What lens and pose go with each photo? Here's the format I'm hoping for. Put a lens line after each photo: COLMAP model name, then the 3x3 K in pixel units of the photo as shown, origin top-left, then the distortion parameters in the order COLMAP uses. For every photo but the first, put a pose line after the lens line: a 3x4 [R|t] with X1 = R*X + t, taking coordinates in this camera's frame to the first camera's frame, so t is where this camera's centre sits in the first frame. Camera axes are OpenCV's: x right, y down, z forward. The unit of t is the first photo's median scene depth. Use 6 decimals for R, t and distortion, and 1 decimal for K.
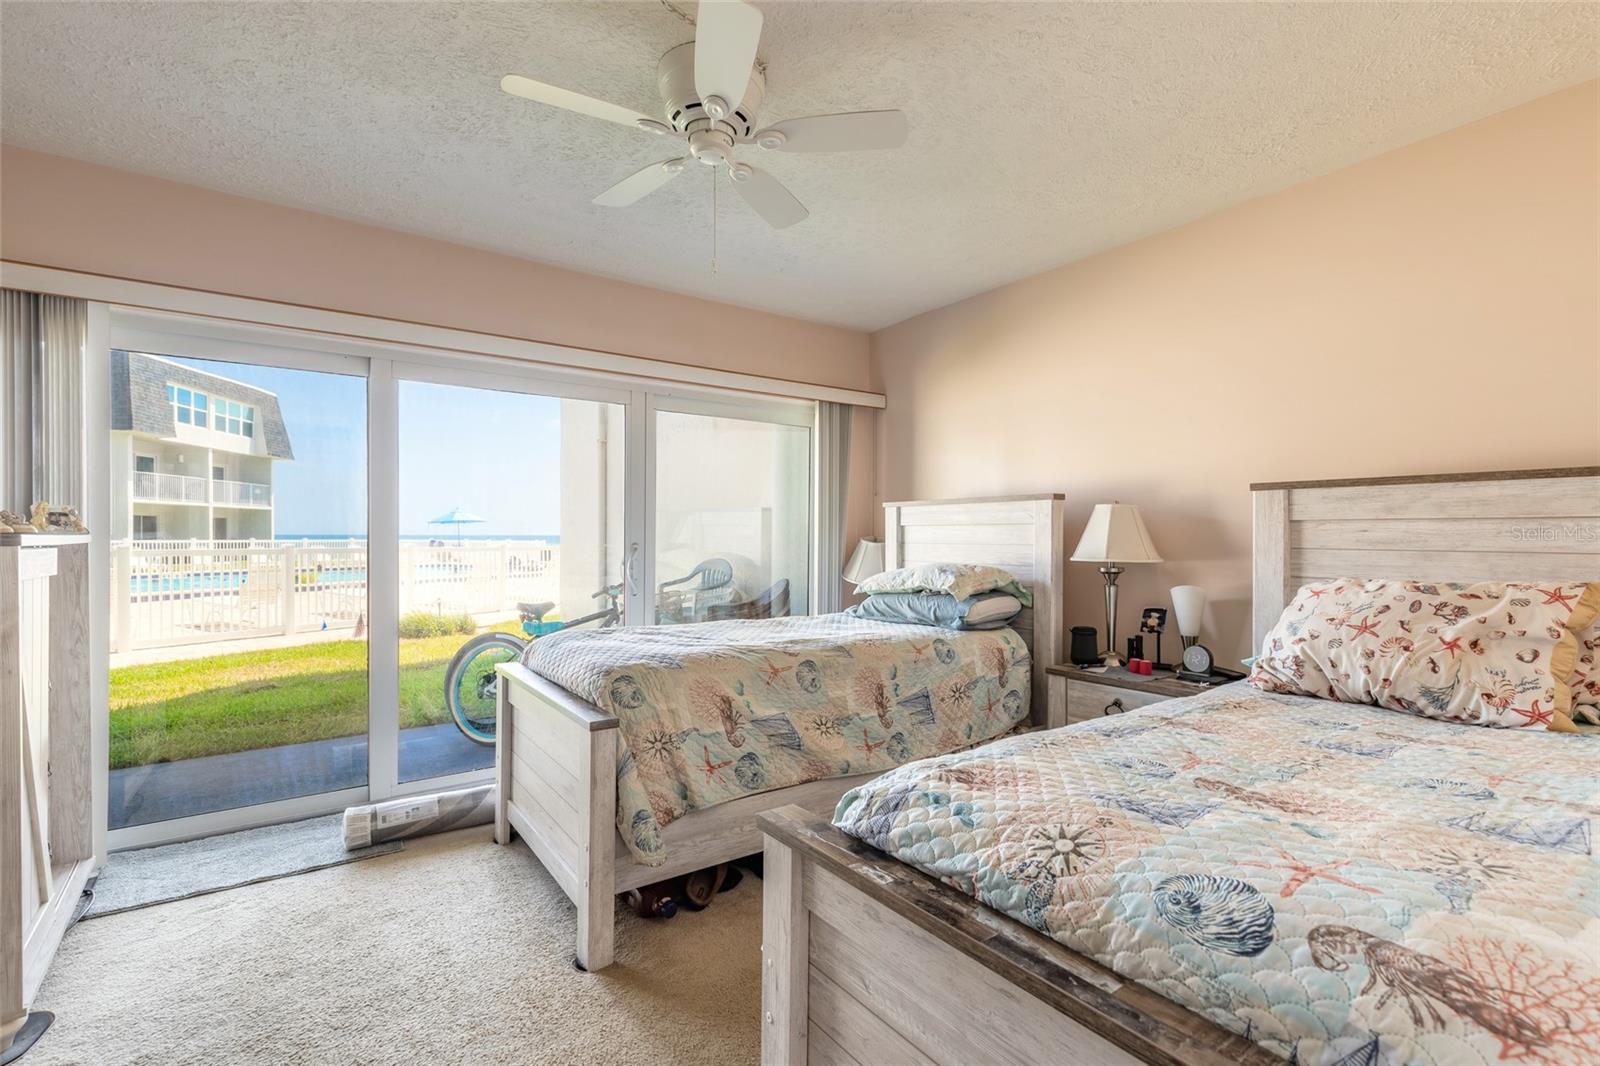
lens RADIAL K [[724.3, 0, 796.8], [0, 724.3, 543.2], [0, 0, 1]] dist [0.013019, -0.001621]
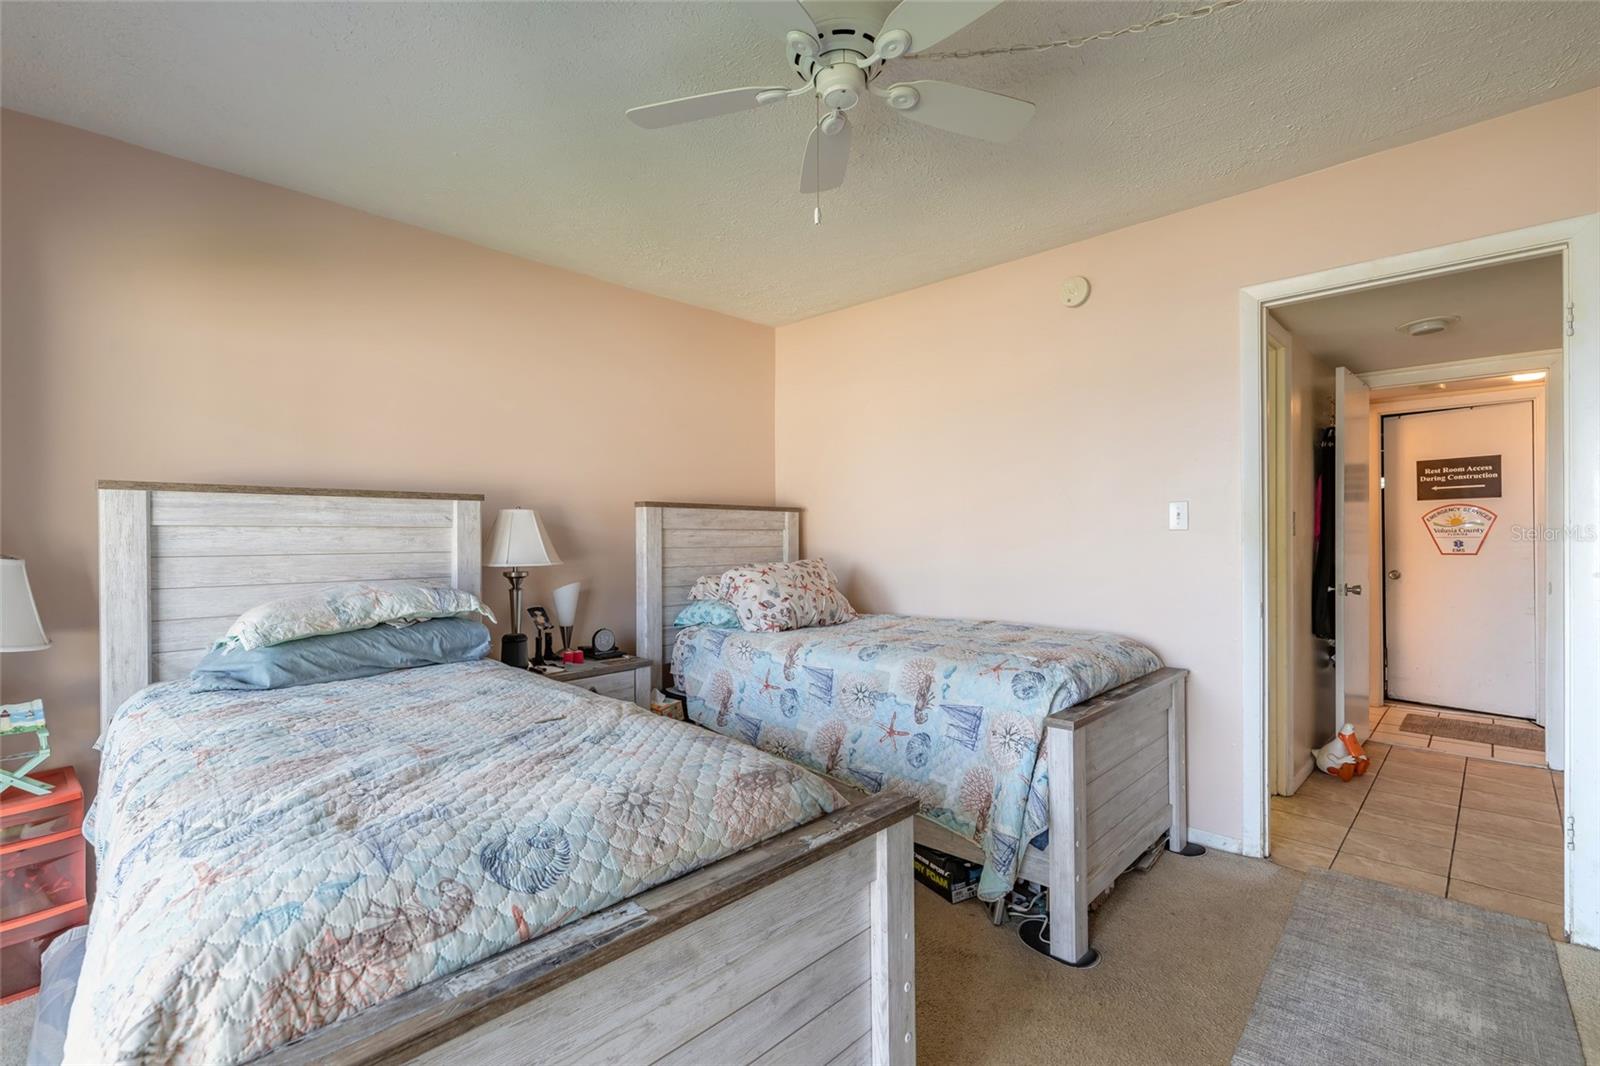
lens RADIAL K [[724.3, 0, 792.1], [0, 724.3, 540.8], [0, 0, 1]] dist [0.013019, -0.001621]
pose [[-0.180979, -0.003075, 0.983482, -0.176557], [0.018690, 0.999804, 0.006566, -0.002719], [-0.983309, 0.019570, -0.180886, 0.227867]]
